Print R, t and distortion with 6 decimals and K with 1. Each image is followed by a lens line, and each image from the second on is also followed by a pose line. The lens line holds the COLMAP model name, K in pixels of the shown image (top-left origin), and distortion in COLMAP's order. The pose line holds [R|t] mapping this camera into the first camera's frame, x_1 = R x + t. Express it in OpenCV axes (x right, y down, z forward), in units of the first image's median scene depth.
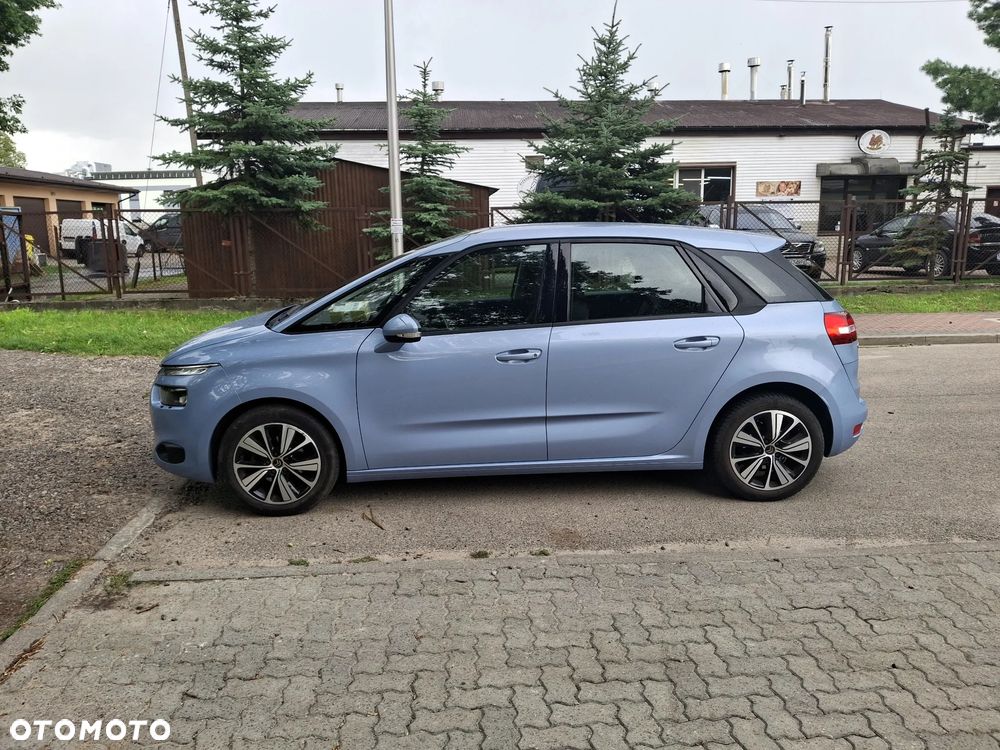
lens RADIAL K [[729.6, 0, 491.7], [0, 729.6, 373.6], [0, 0, 1]] dist [0.060423, -0.115821]
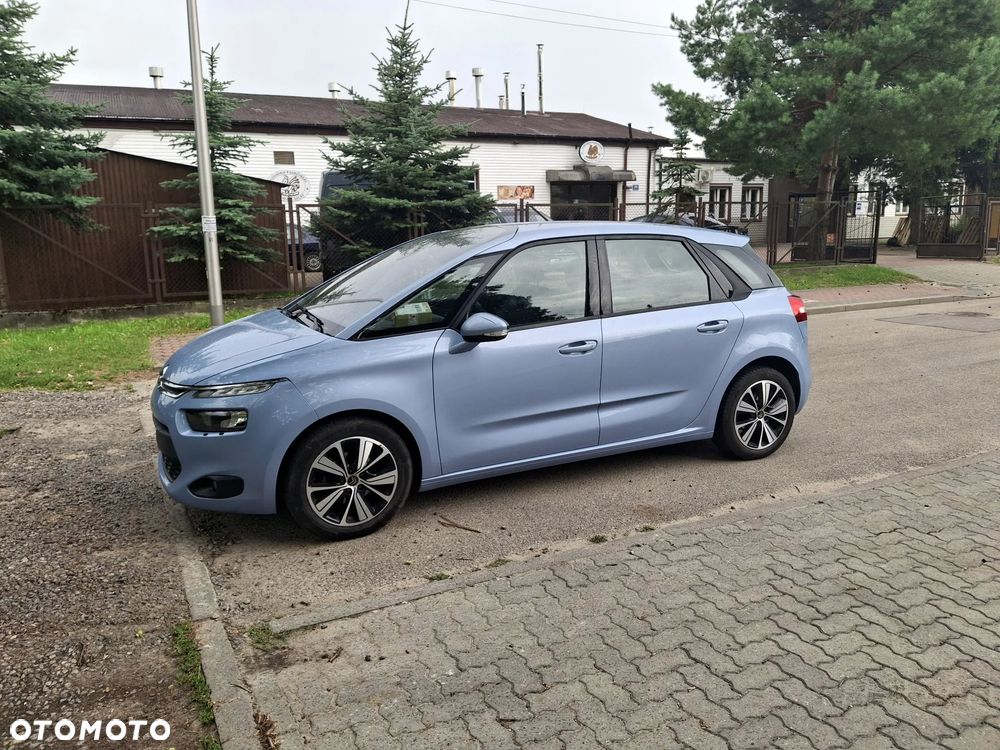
lens RADIAL K [[729.6, 0, 491.7], [0, 729.6, 373.6], [0, 0, 1]] dist [0.060423, -0.115821]
pose [[0.922181, -0.077575, 0.378898, -0.459598], [0.077677, 0.996865, 0.015042, -0.012434], [-0.378877, 0.015560, 0.925316, 0.078804]]
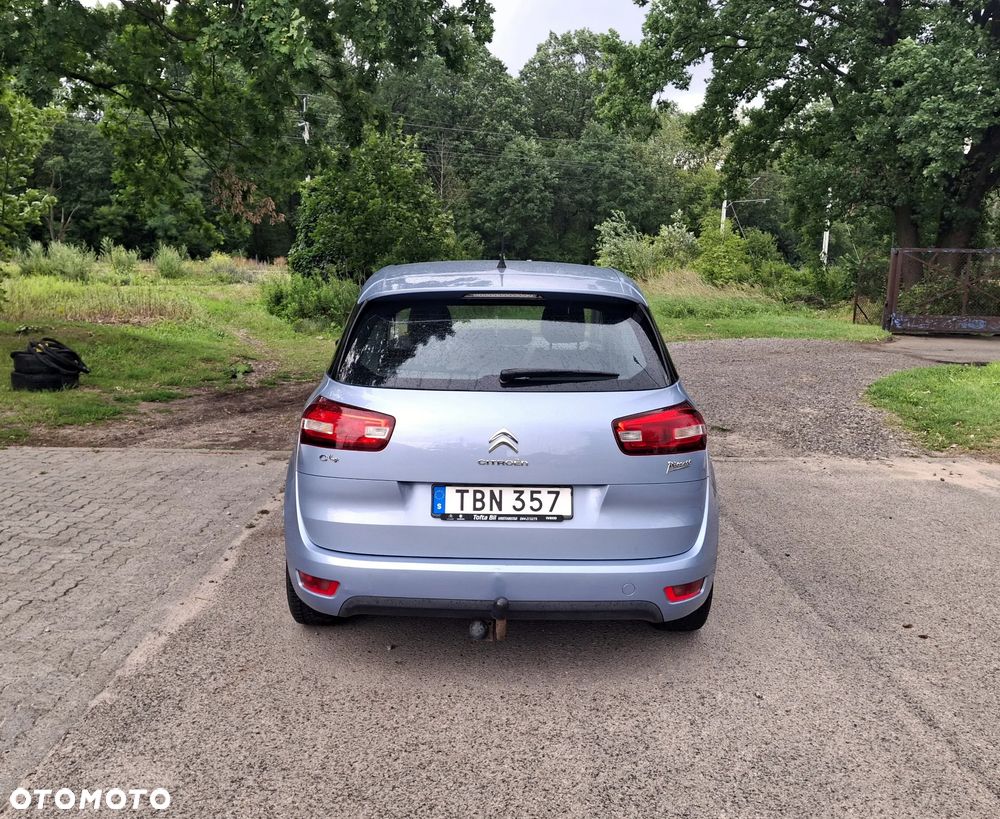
lens RADIAL K [[878.9, 0, 469.8], [0, 878.9, 423.1], [0, 0, 1]] dist [0.096773, -0.191672]
pose [[-0.062418, 0.185813, -0.980601, 1.278393], [-0.206832, 0.958779, 0.194843, -0.248627], [0.976383, 0.214981, -0.021413, 1.175133]]
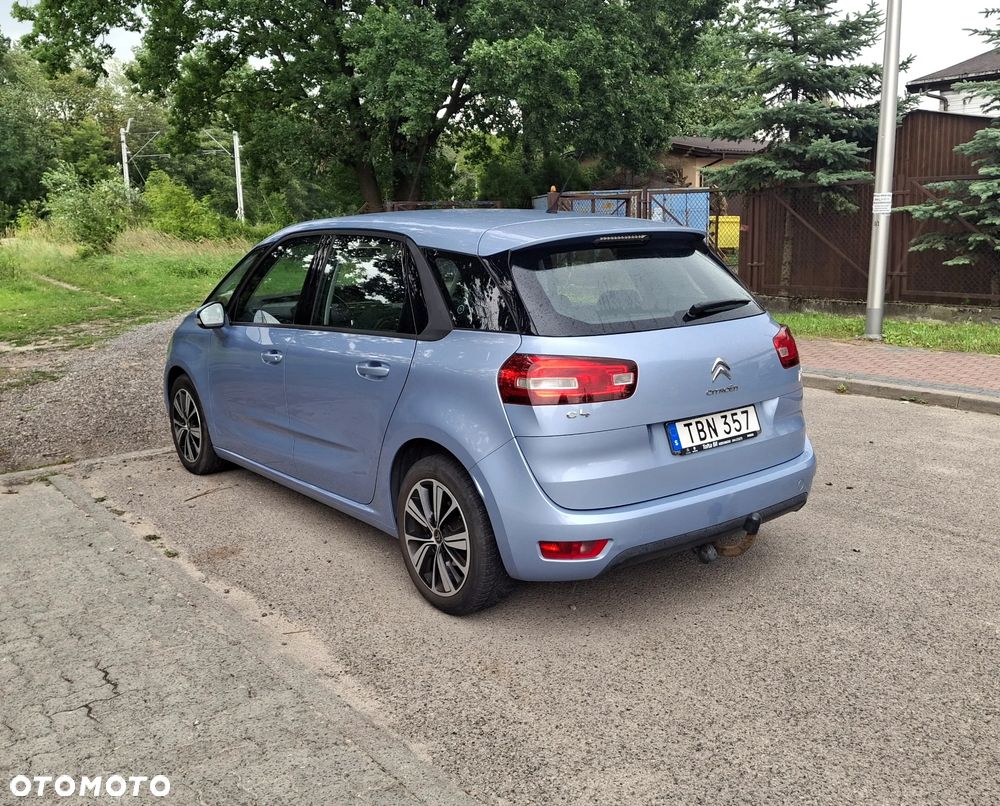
lens RADIAL K [[916.6, 0, 485.3], [0, 916.6, 388.9], [0, 0, 1]] dist [0.113075, -0.246415]
pose [[0.567234, 0.146331, -0.810452, 1.099244], [-0.146156, 0.986354, 0.075796, -0.107351], [0.810484, 0.075458, 0.580881, 0.526528]]
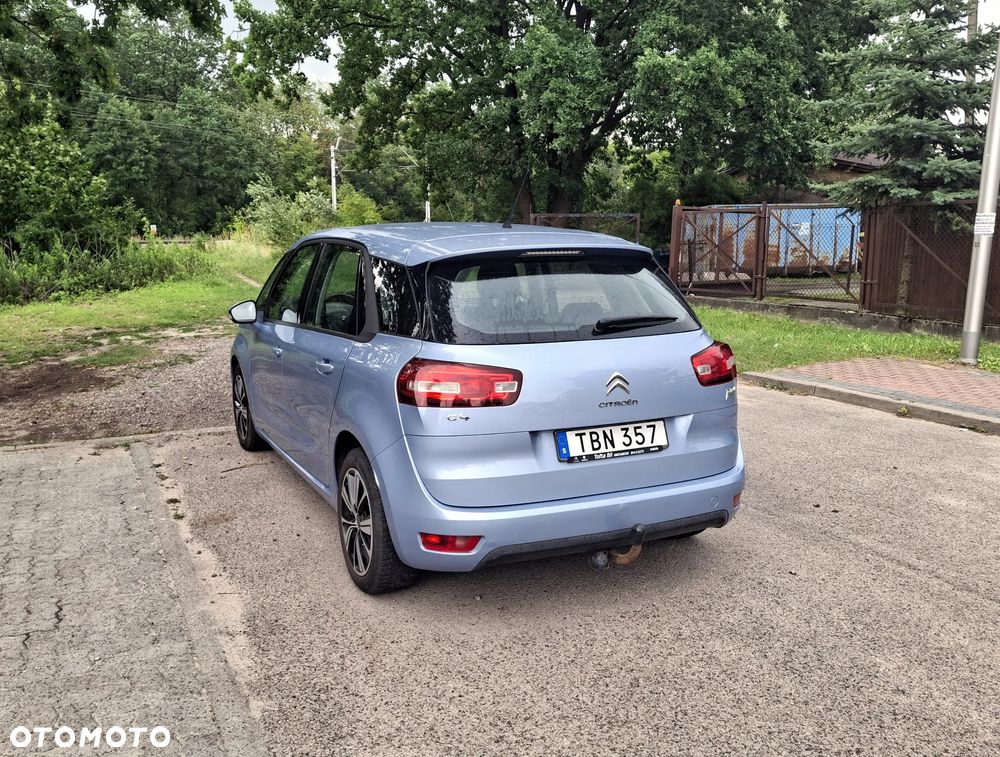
lens RADIAL K [[851.9, 0, 471.1], [0, 851.9, 393.2], [0, 0, 1]] dist [0.114788, -0.240072]
pose [[0.376529, 0.179675, -0.908814, 1.219451], [-0.183063, 0.976098, 0.117133, -0.152551], [0.908137, 0.122266, 0.400422, 0.741559]]
